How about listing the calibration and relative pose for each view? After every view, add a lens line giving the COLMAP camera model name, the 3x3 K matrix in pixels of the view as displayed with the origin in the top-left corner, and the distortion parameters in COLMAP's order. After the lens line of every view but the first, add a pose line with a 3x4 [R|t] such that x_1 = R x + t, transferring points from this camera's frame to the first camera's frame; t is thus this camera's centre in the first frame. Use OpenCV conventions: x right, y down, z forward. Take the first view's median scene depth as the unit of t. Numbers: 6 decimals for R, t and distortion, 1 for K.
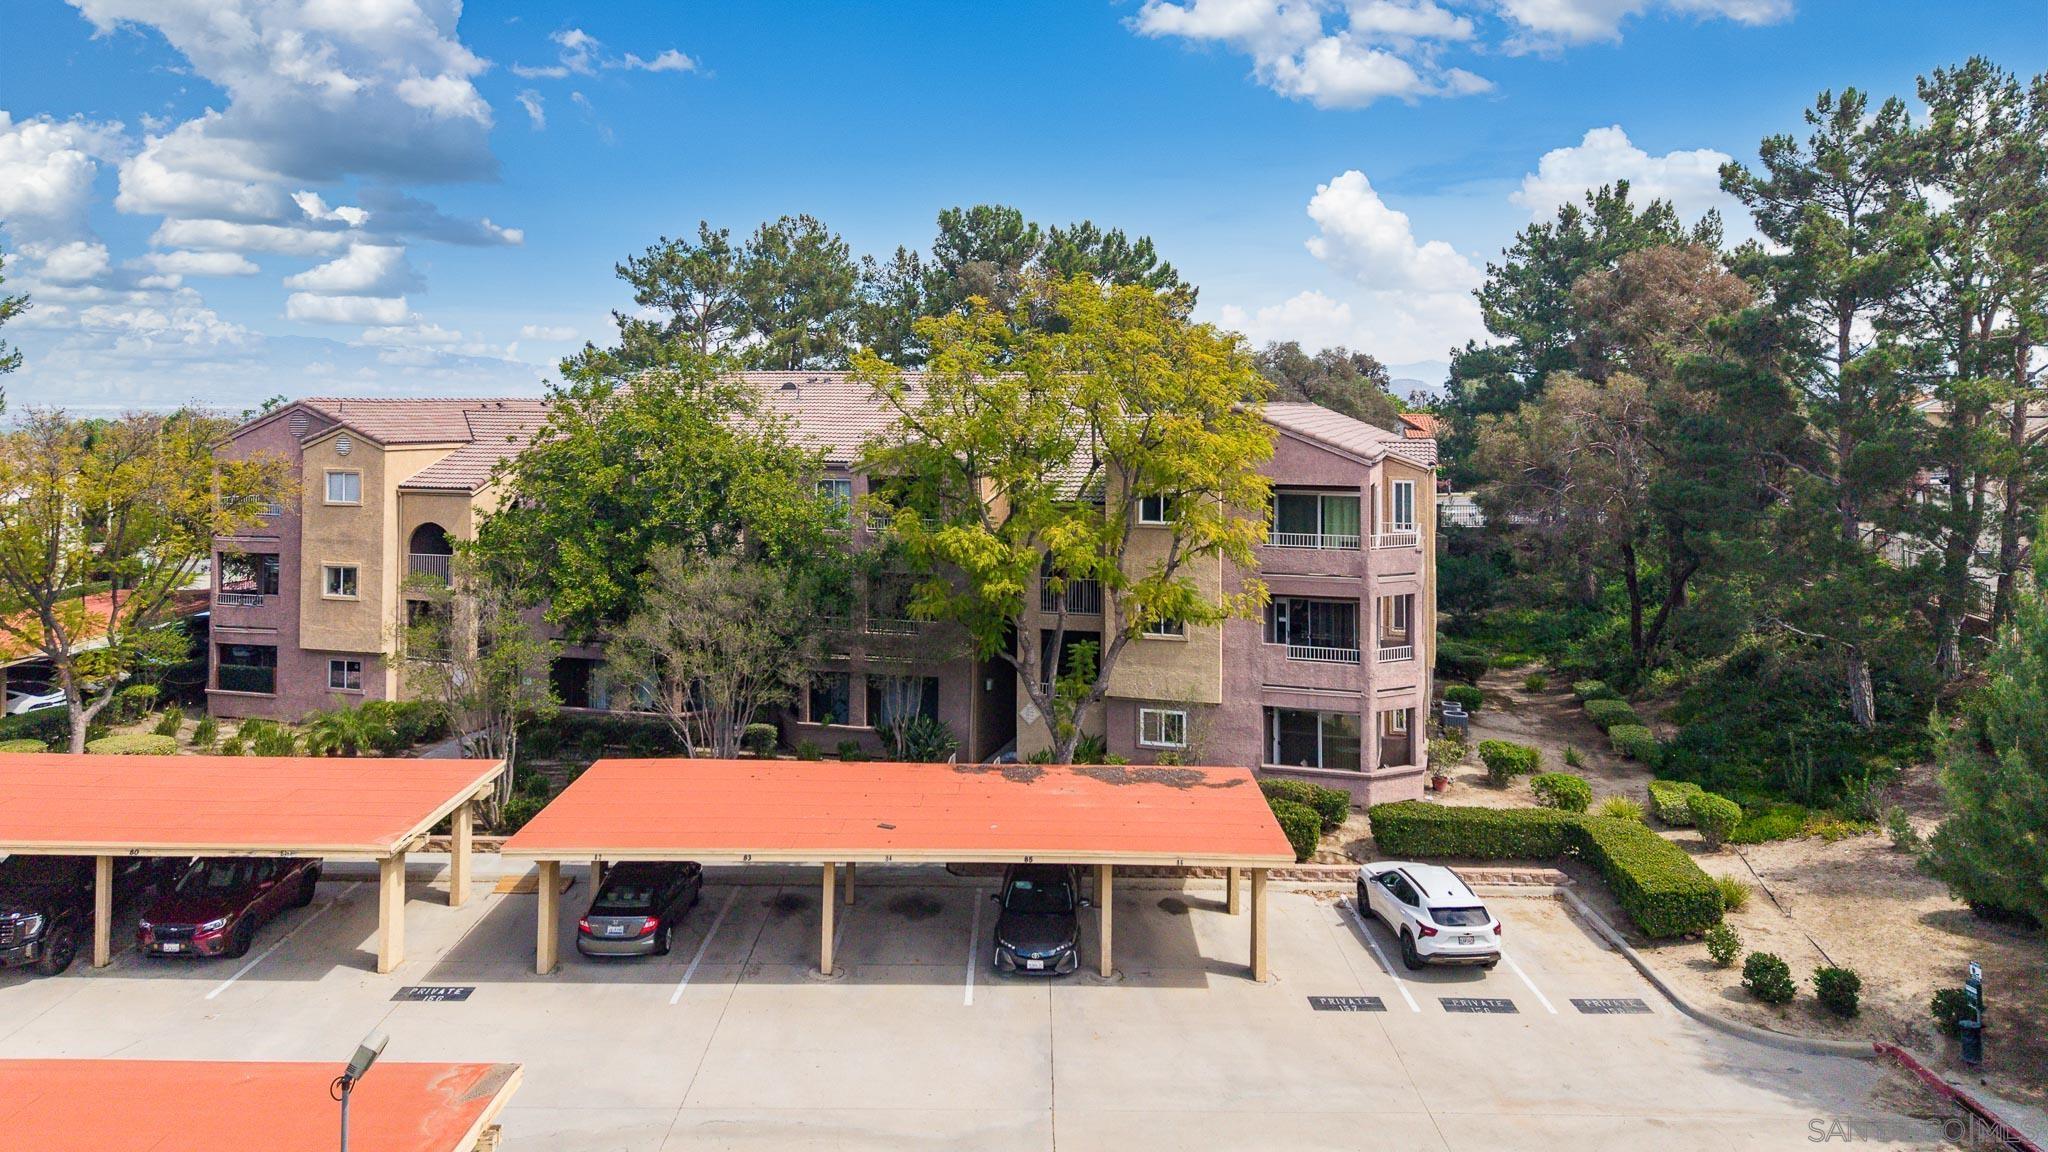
lens RADIAL K [[1301.4, 0, 1049.3], [0, 1301.4, 495.4], [0, 0, 1]] dist [0.002851, -0.001040]
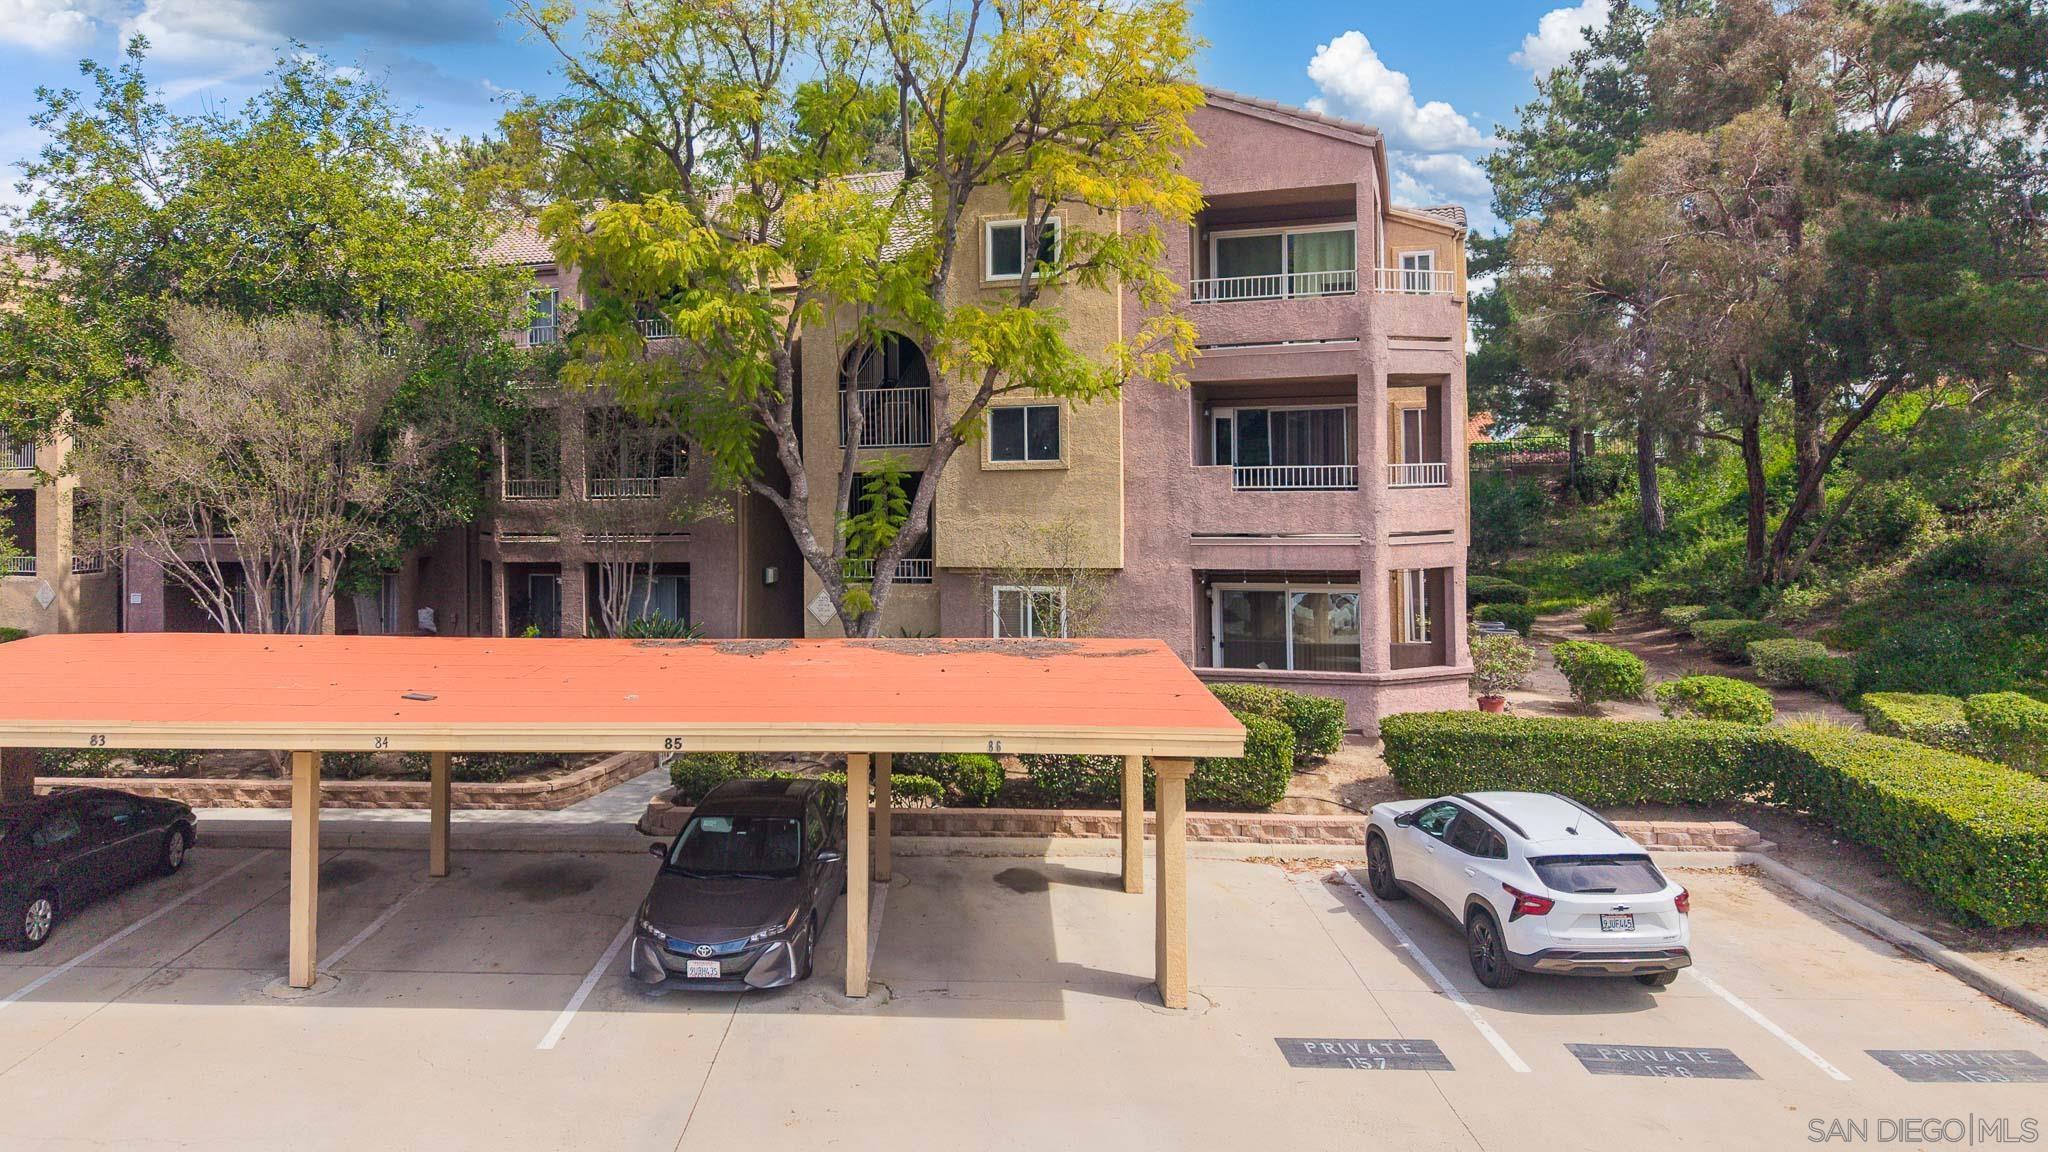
lens RADIAL K [[1288.1, 0, 945.3], [0, 1288.1, 575.9], [0, 0, 1]] dist [0.007918, 0.002101]
pose [[0.998864, -0.009409, -0.046719, 0.088419], [0.009067, 0.999931, -0.007534, 0.189937], [0.046786, 0.007102, 0.998880, 0.455867]]
